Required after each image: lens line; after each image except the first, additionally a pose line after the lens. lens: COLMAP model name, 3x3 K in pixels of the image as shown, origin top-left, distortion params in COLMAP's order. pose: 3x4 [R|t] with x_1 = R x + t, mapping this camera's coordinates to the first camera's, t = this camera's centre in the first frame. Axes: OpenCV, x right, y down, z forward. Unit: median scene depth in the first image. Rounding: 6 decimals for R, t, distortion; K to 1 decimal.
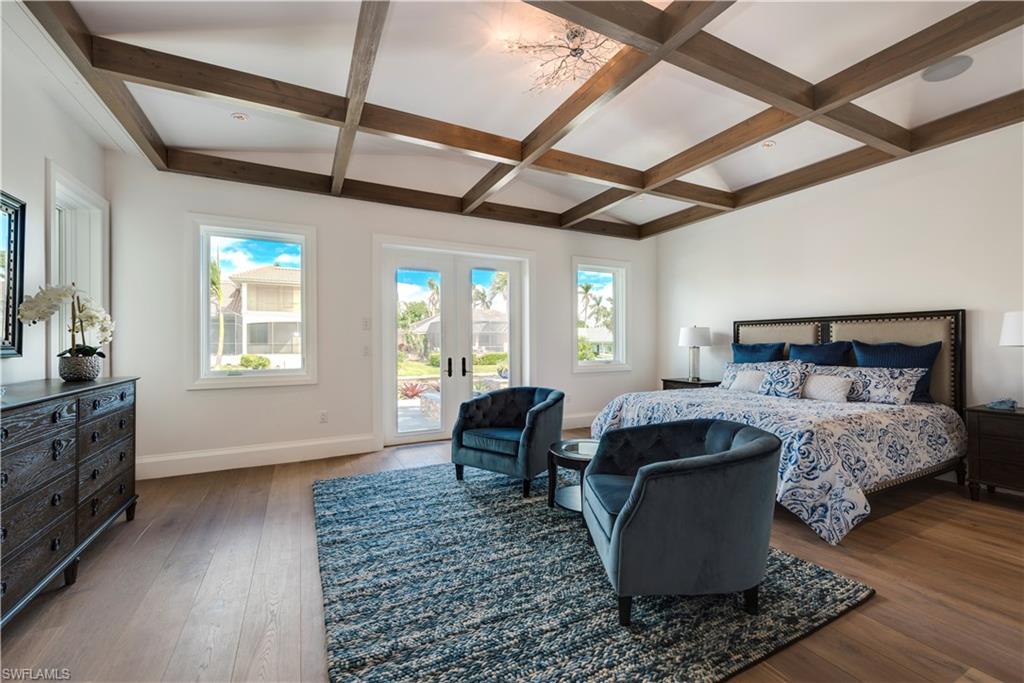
lens RADIAL K [[413.9, 0, 512.0], [0, 413.9, 341.5], [0, 0, 1]] dist [0.001534, 0.000089]
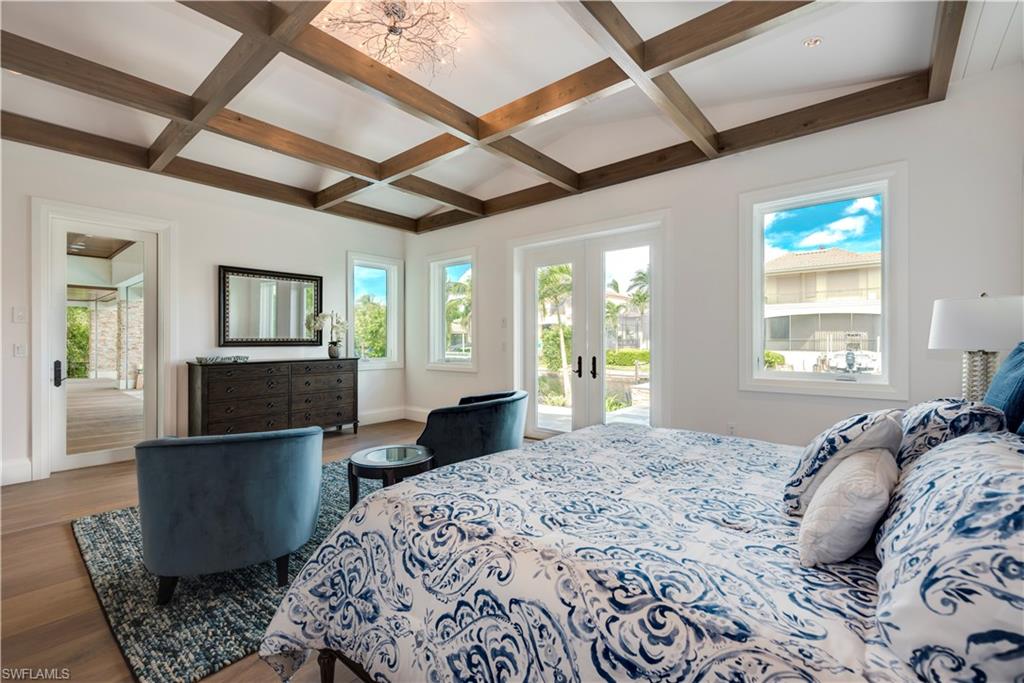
lens RADIAL K [[450.7, 0, 512.0], [0, 450.7, 341.5], [0, 0, 1]] dist [0.003230, 0.000306]
pose [[0.388008, 0.006546, -0.921633, 0.704350], [0.003324, 0.999958, 0.008502, -0.001210], [0.921650, -0.006363, 0.387970, 0.493855]]
